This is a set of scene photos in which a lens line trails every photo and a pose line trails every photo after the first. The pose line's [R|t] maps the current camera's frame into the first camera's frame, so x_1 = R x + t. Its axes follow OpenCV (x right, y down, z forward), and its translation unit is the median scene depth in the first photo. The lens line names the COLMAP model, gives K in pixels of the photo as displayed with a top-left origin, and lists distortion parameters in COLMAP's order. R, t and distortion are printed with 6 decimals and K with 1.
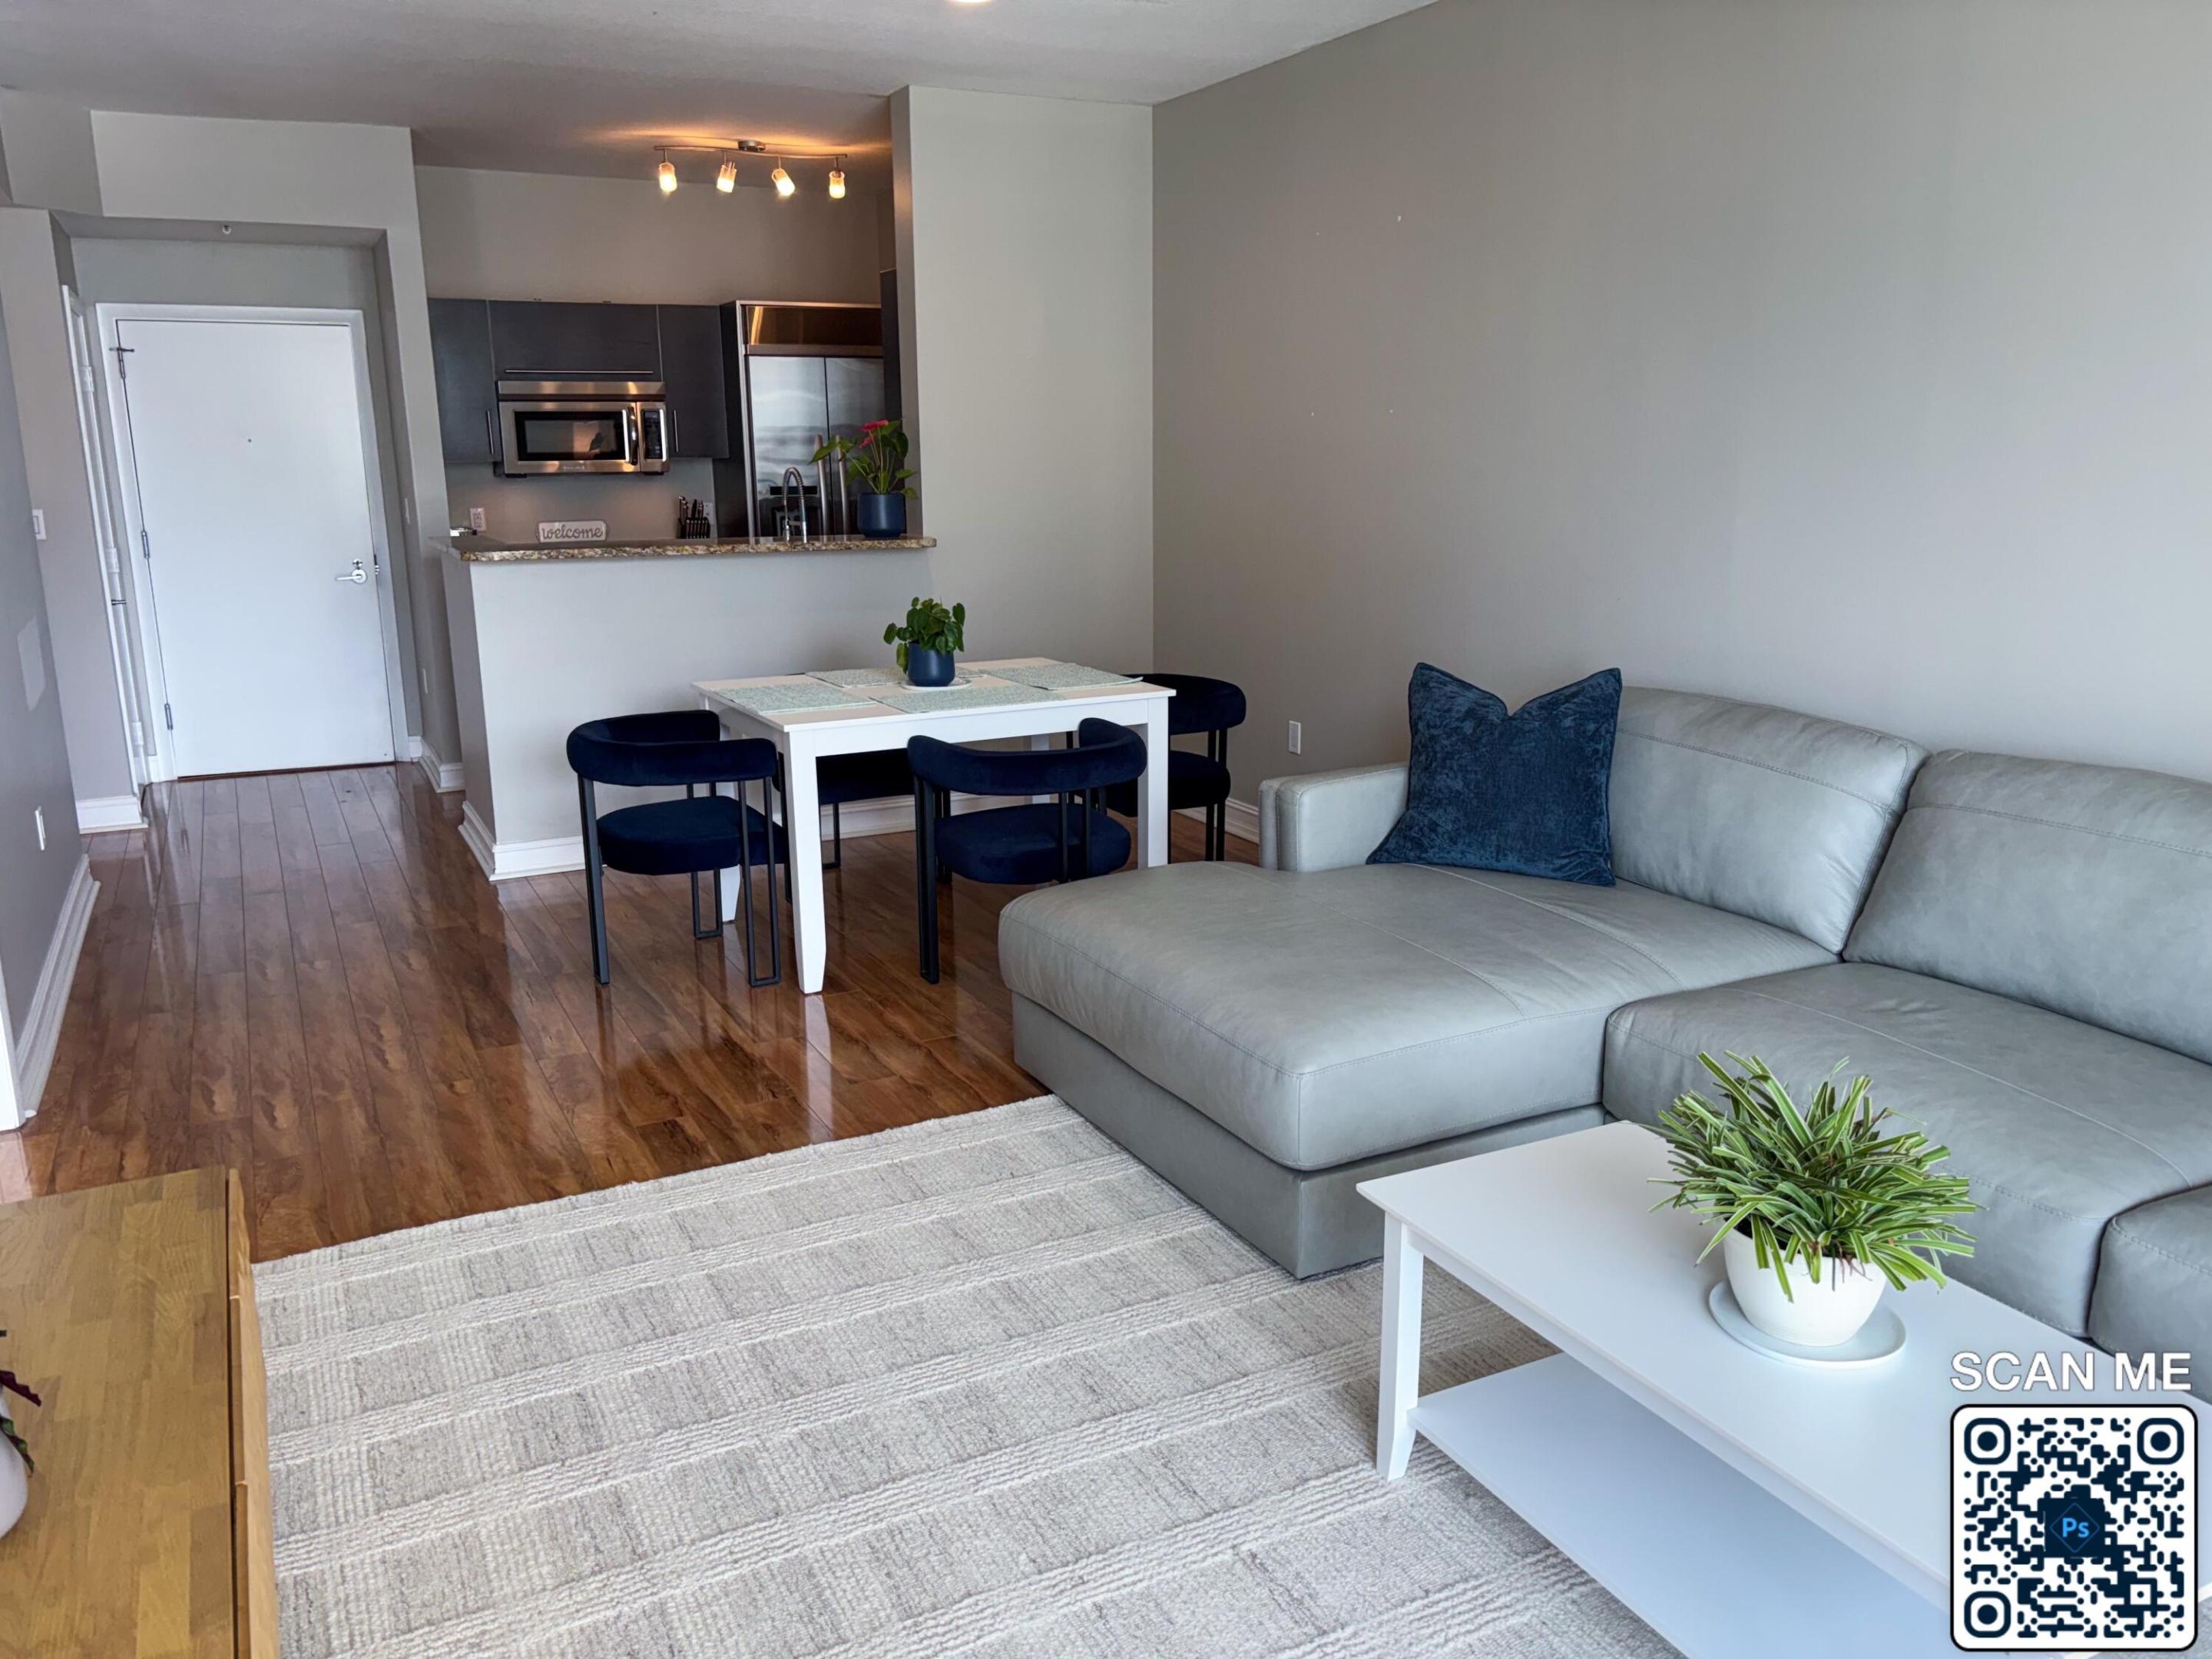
lens RADIAL K [[1664.1, 0, 1109.6], [0, 1664.1, 835.0], [0, 0, 1]] dist [0.046398, -0.044494]
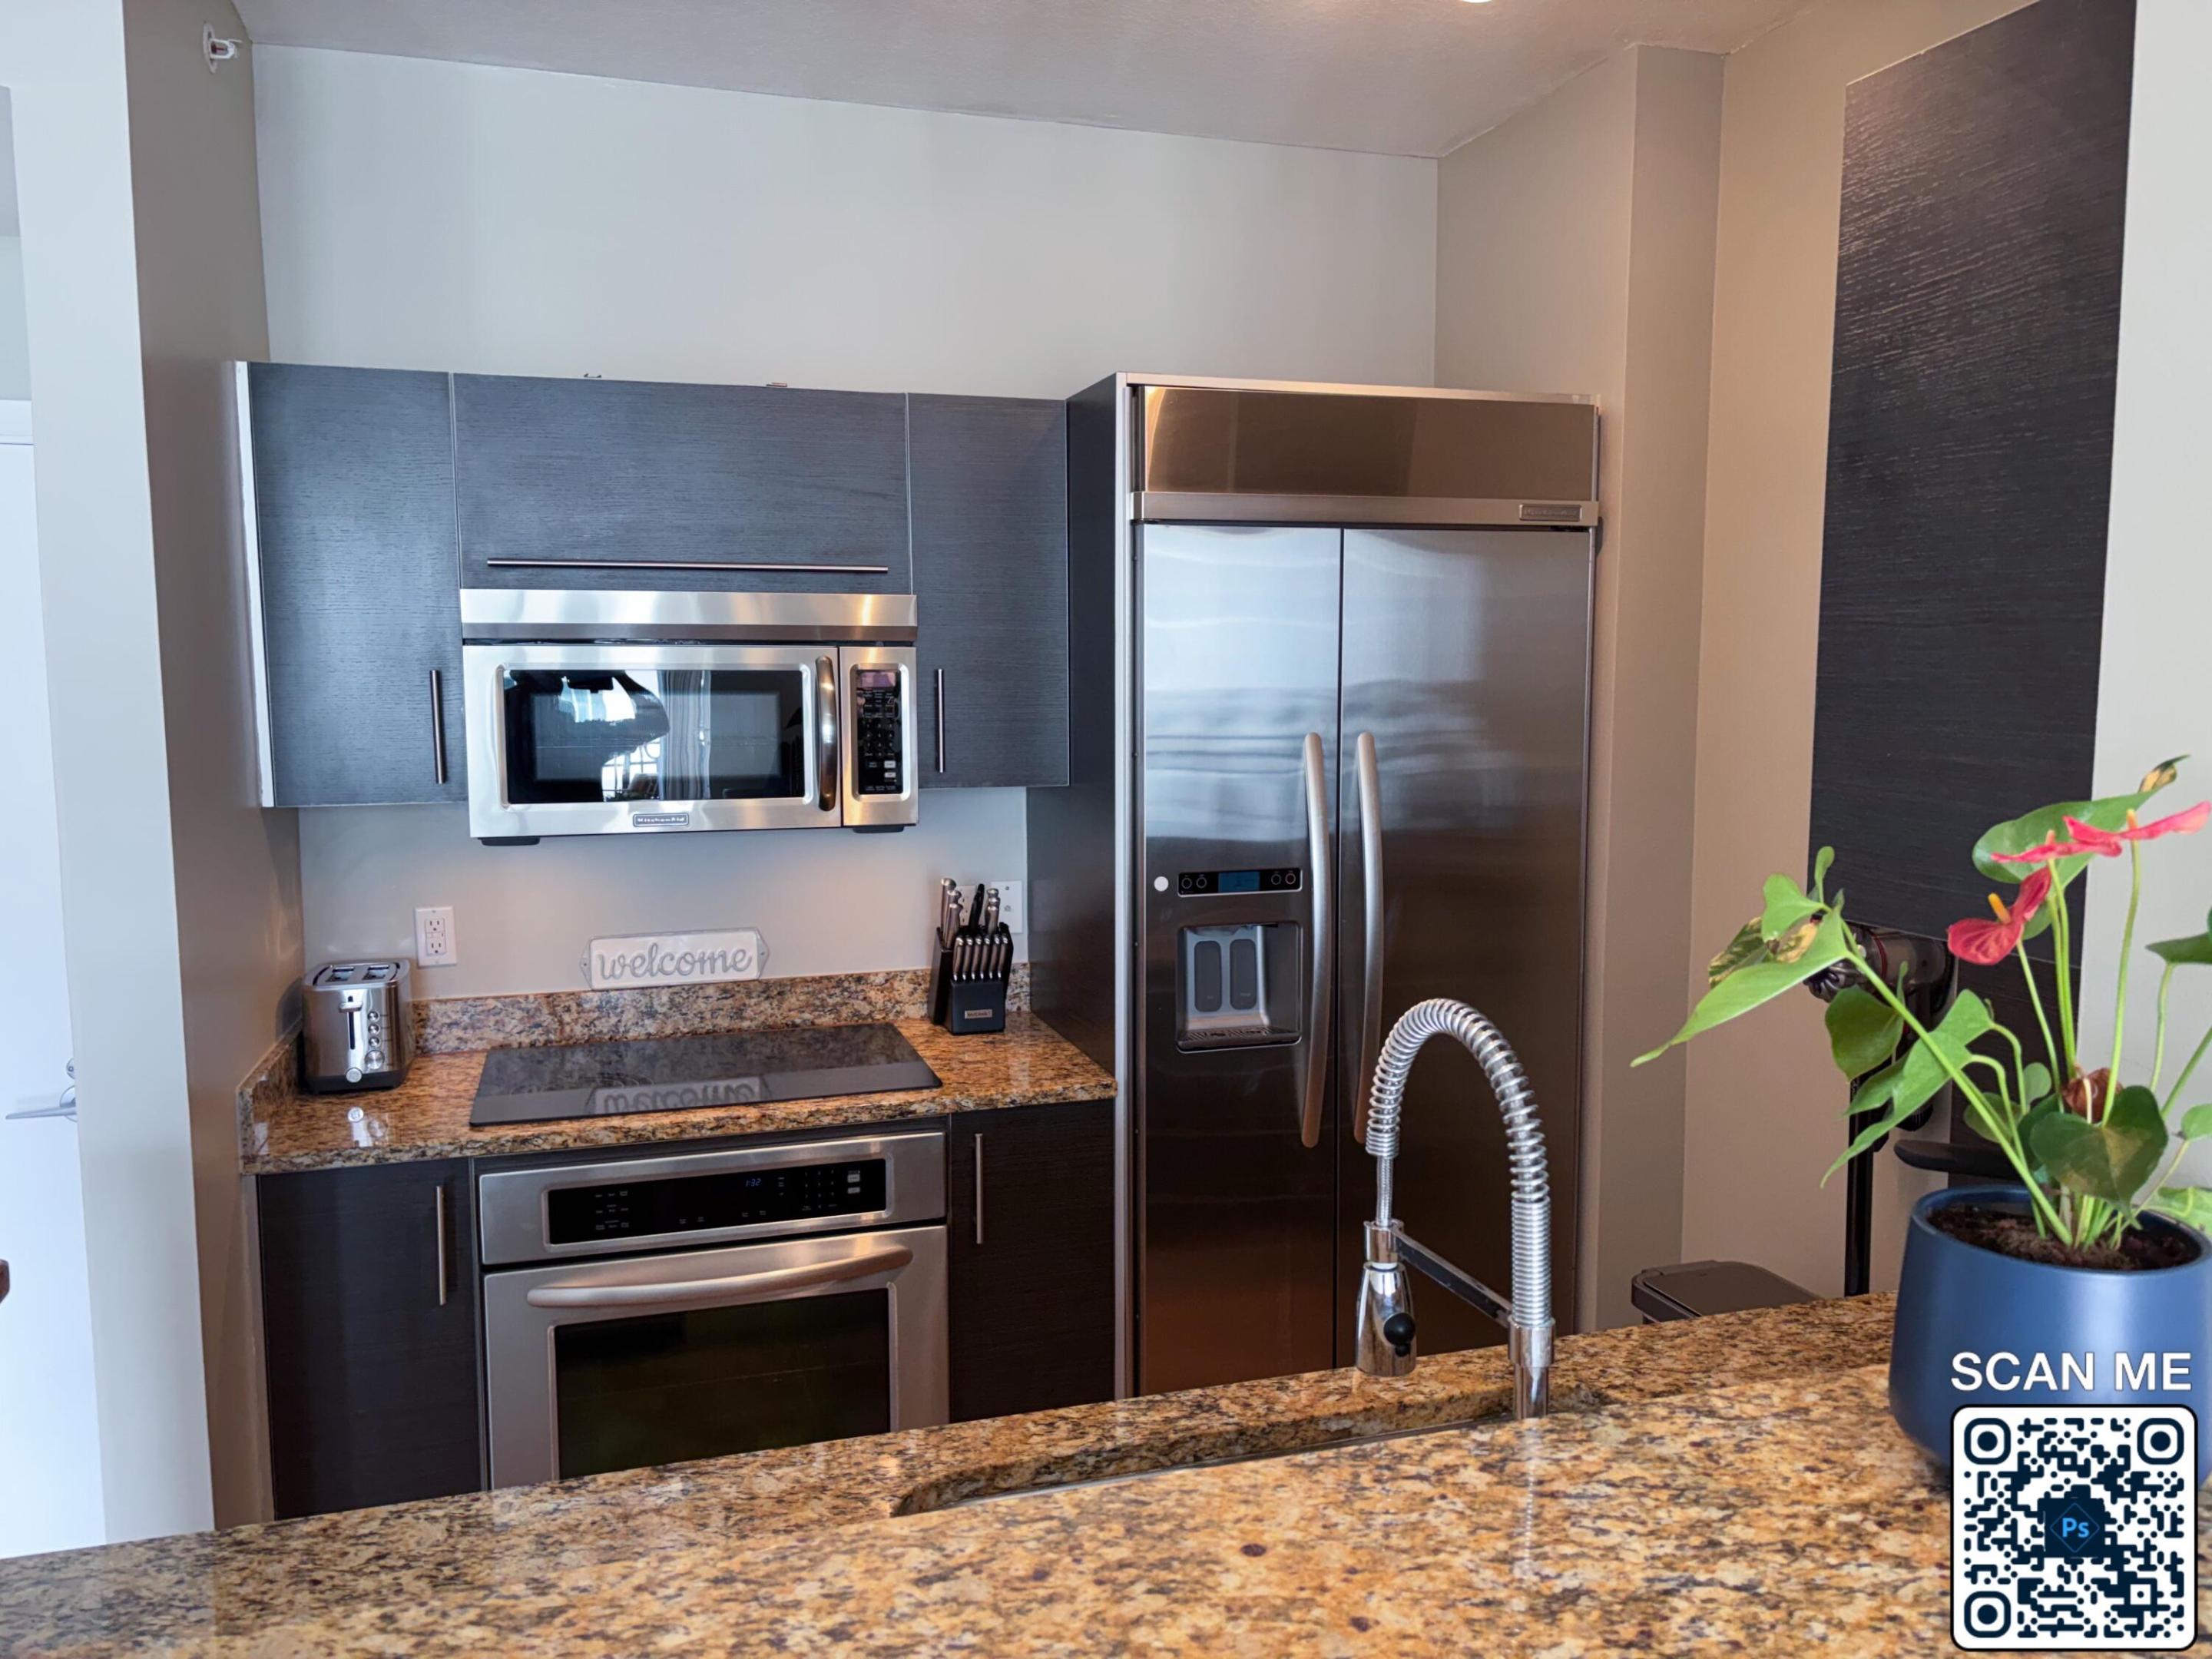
lens RADIAL K [[1664.1, 0, 1116.4], [0, 1664.1, 831.0], [0, 0, 1]] dist [0.046398, -0.044494]
pose [[0.987539, 0.022948, -0.155691, -0.165235], [-0.043073, 0.990948, -0.127148, -0.175282], [0.151364, 0.132270, 0.979589, 0.659308]]
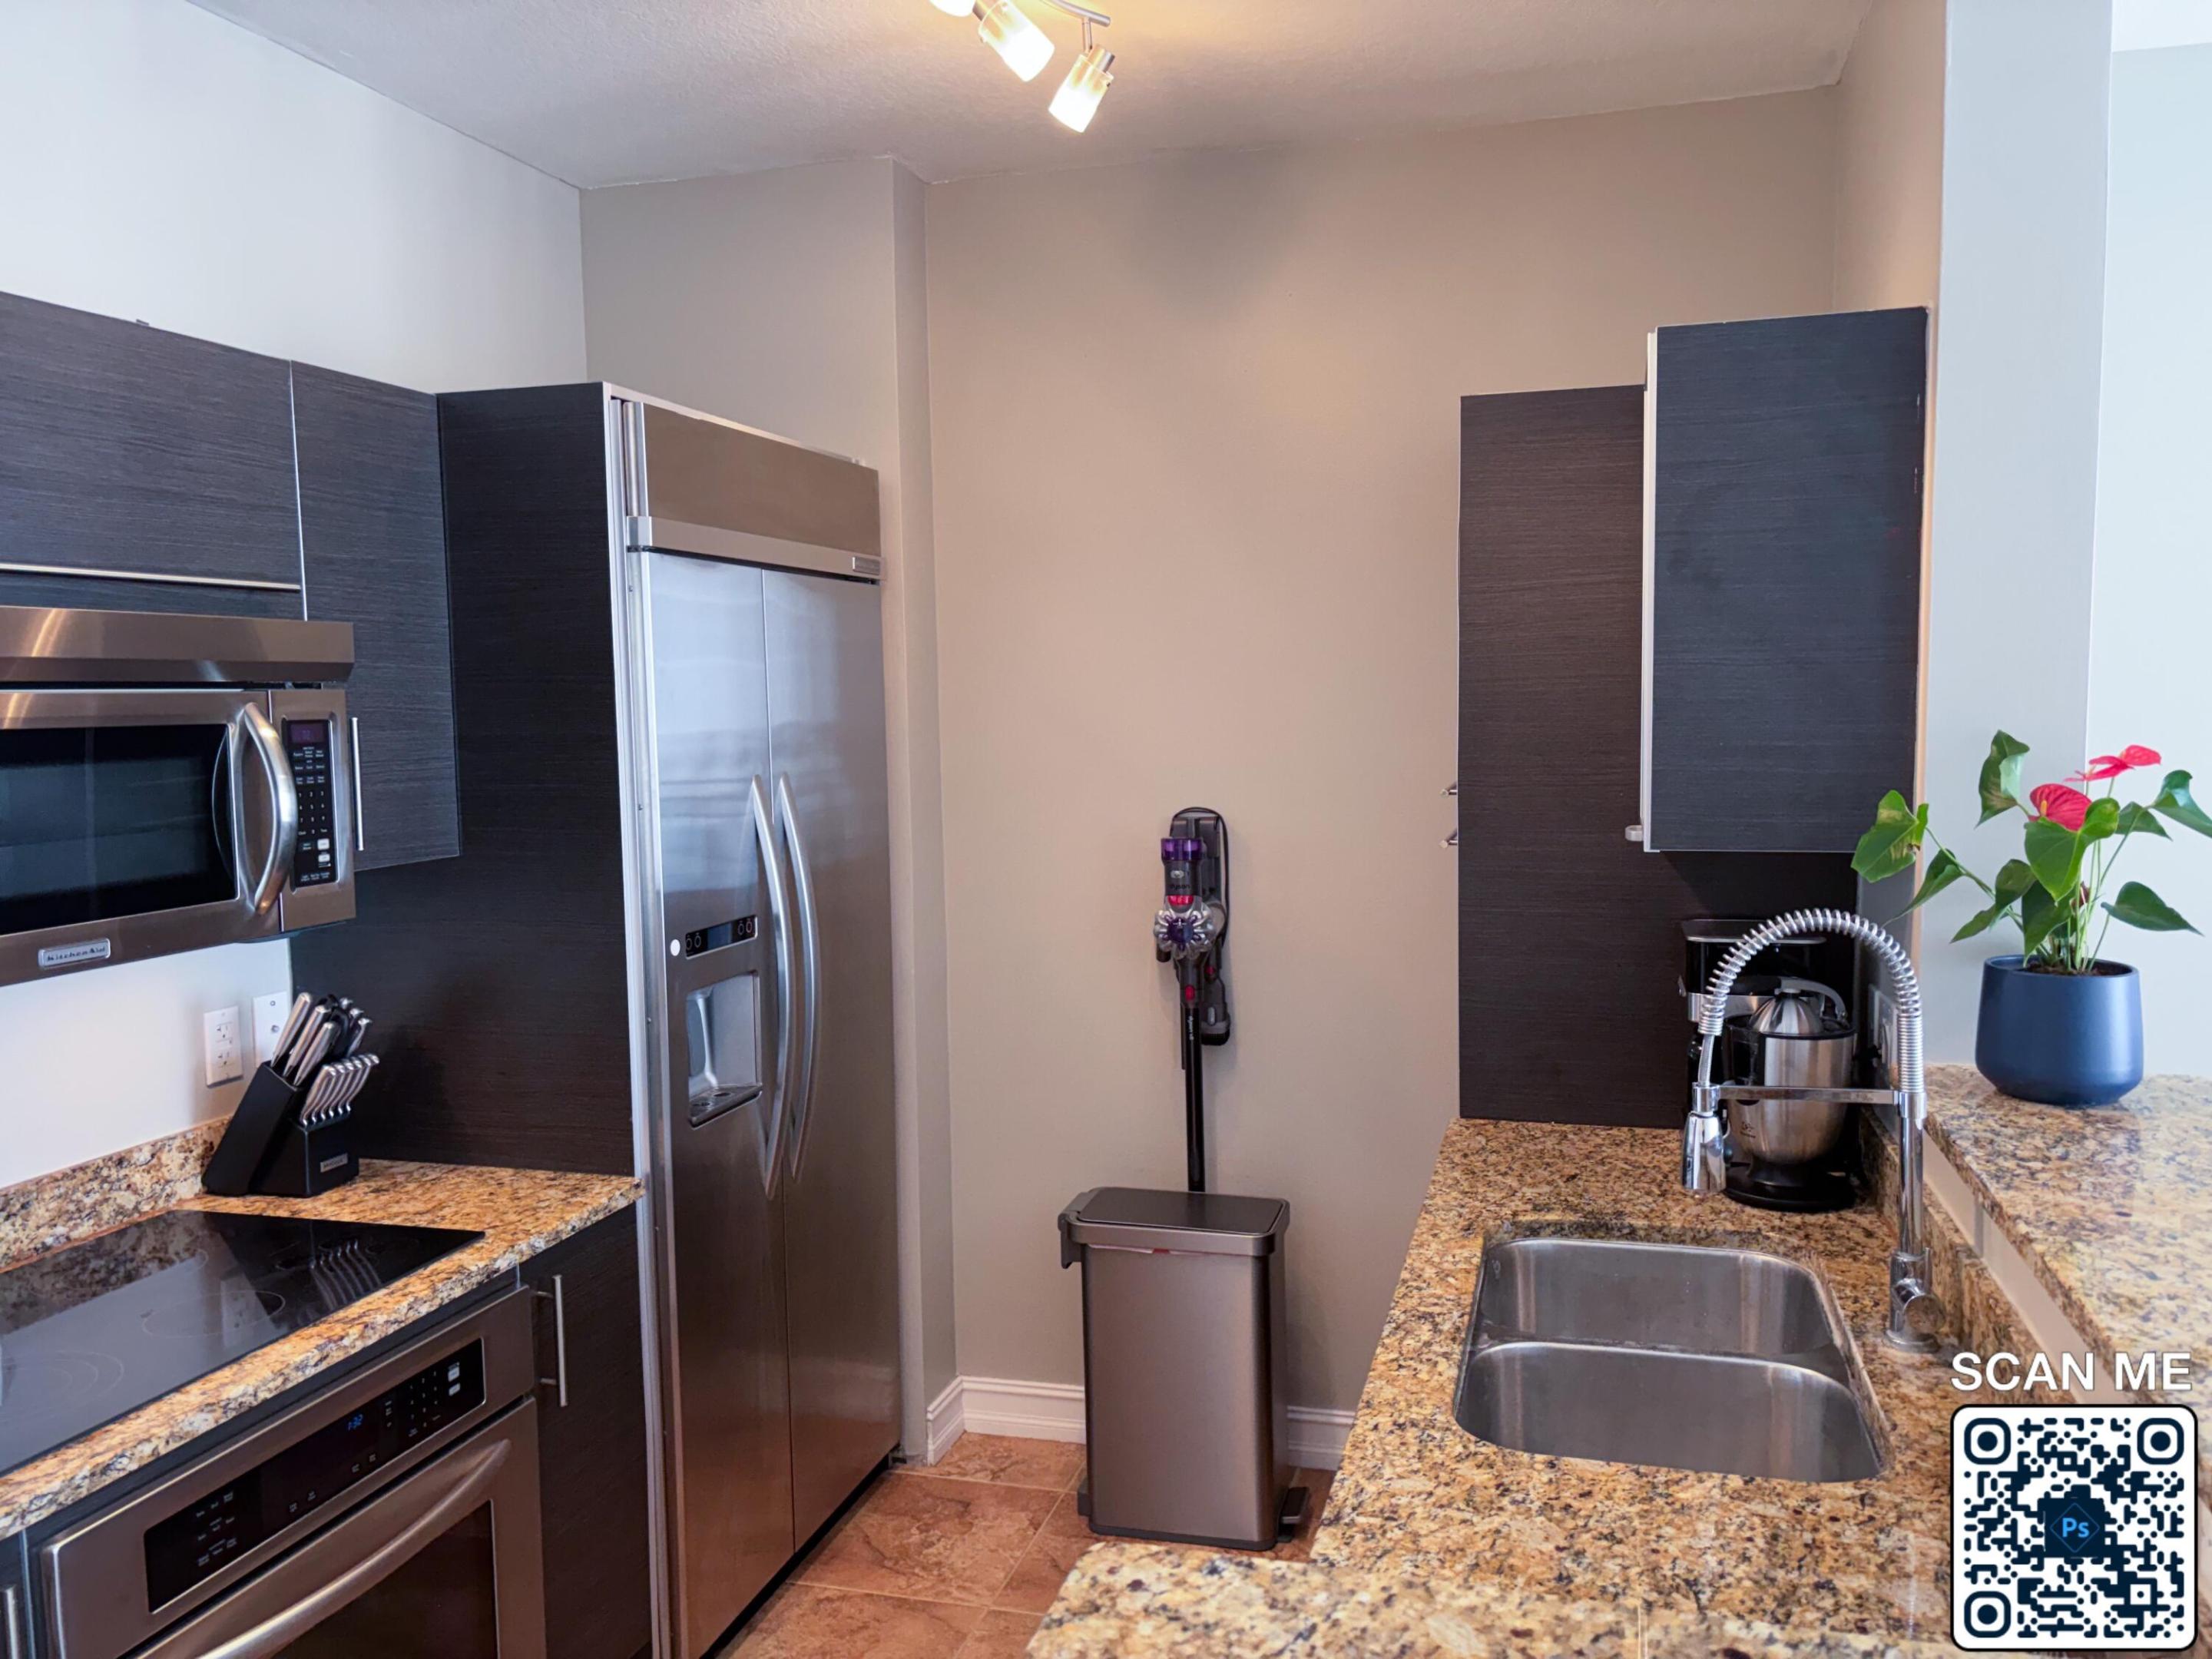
lens RADIAL K [[1664.1, 0, 1125.6], [0, 1664.1, 839.5], [0, 0, 1]] dist [0.046398, -0.044494]
pose [[0.677334, -0.065474, 0.732756, -0.397121], [0.181720, 0.980058, -0.080404, -0.188823], [-0.712879, 0.187617, 0.675724, 0.726958]]
